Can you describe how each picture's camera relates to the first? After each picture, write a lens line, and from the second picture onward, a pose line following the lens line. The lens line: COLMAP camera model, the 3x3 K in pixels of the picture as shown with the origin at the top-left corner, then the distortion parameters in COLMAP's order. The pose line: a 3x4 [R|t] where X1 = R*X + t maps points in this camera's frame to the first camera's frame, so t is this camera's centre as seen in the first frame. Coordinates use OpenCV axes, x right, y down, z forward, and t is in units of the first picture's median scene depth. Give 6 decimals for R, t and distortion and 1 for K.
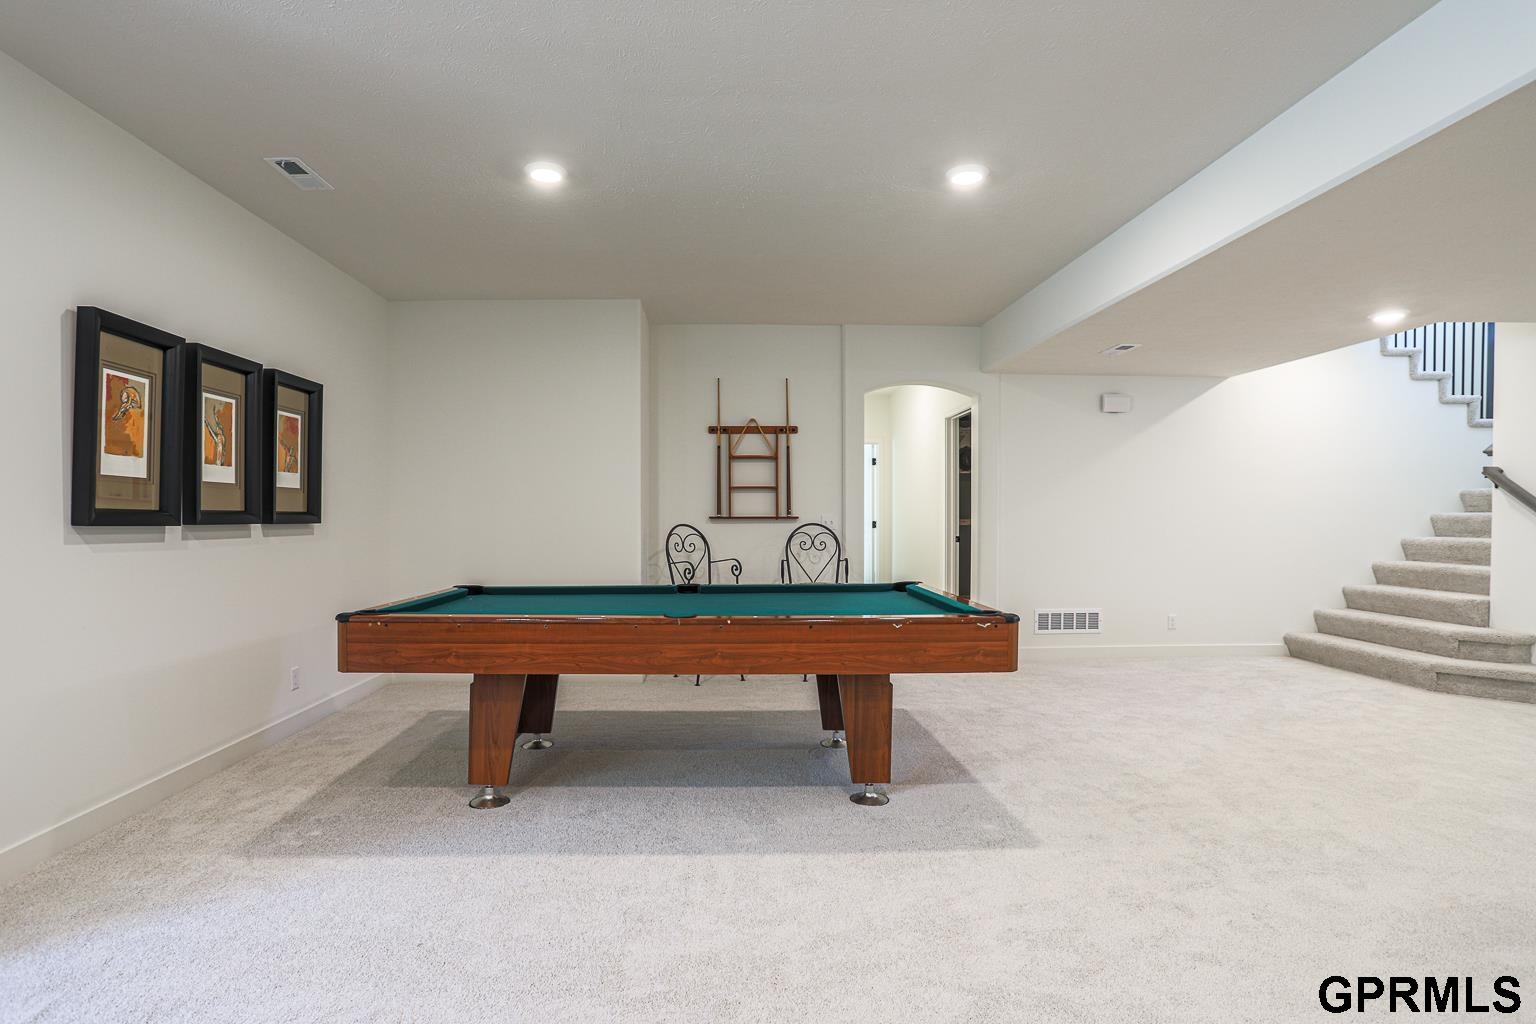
lens RADIAL K [[742.5, 0, 766.9], [0, 742.5, 514.0], [0, 0, 1]] dist [0.000325, 0.000569]
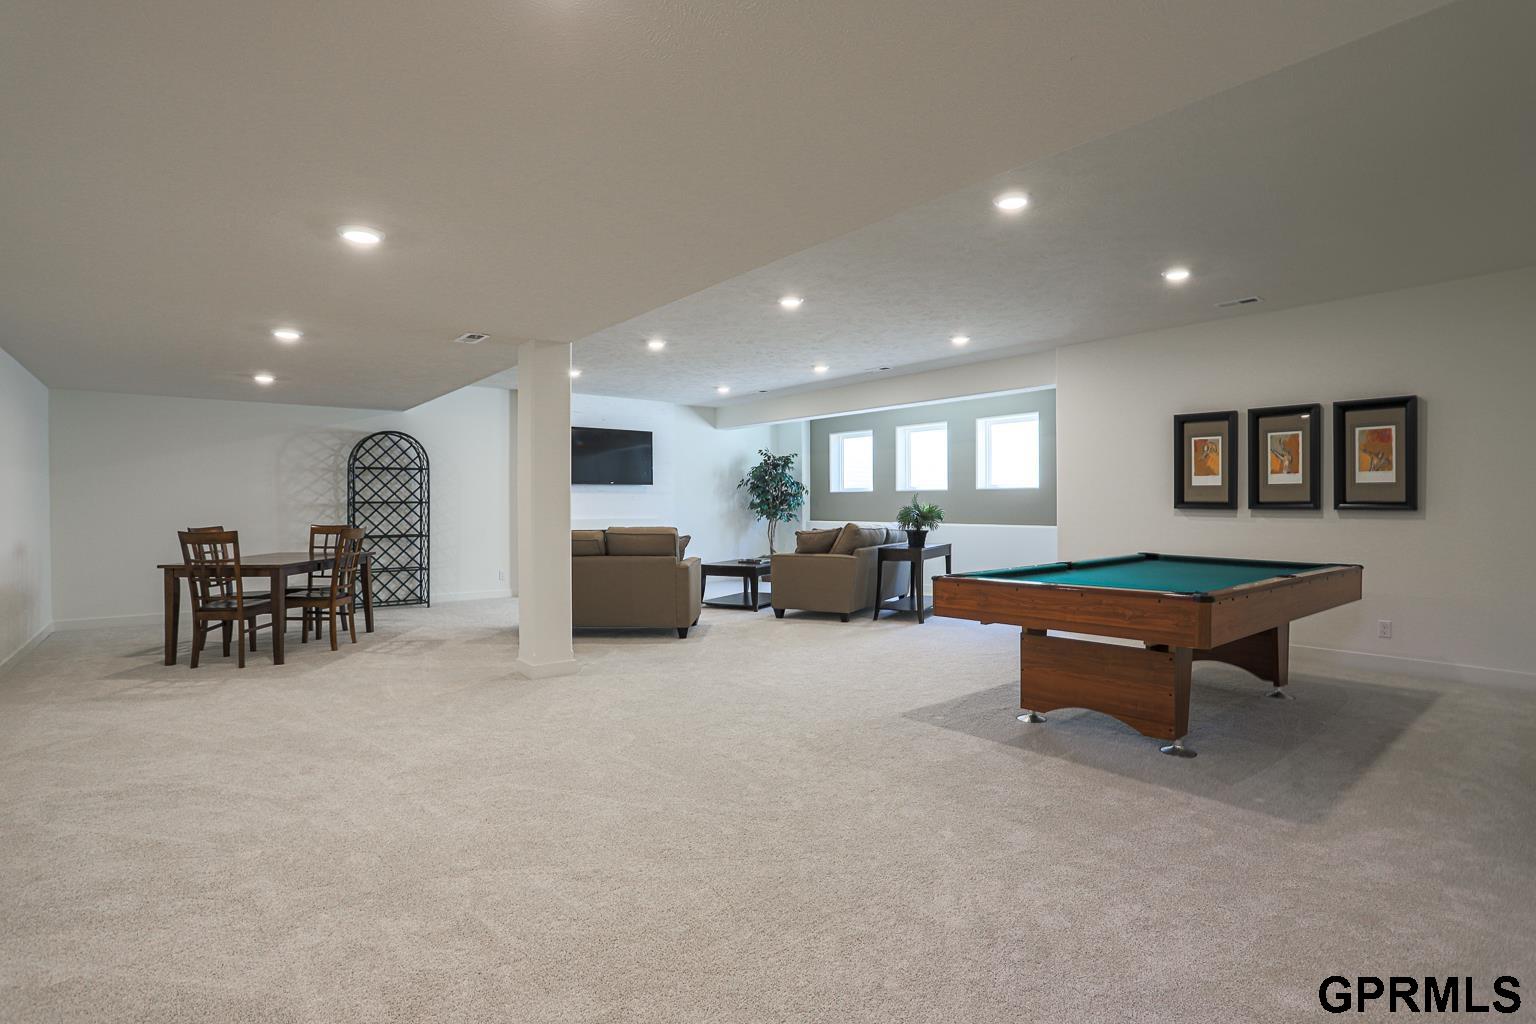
lens RADIAL K [[742.5, 0, 760.0], [0, 742.5, 514.5], [0, 0, 1]] dist [0.000325, 0.000569]
pose [[-0.820077, 0.001043, -0.572253, 1.200832], [-0.005782, 0.999932, 0.010109, 0.015972], [0.572225, 0.011599, -0.820015, 1.720485]]
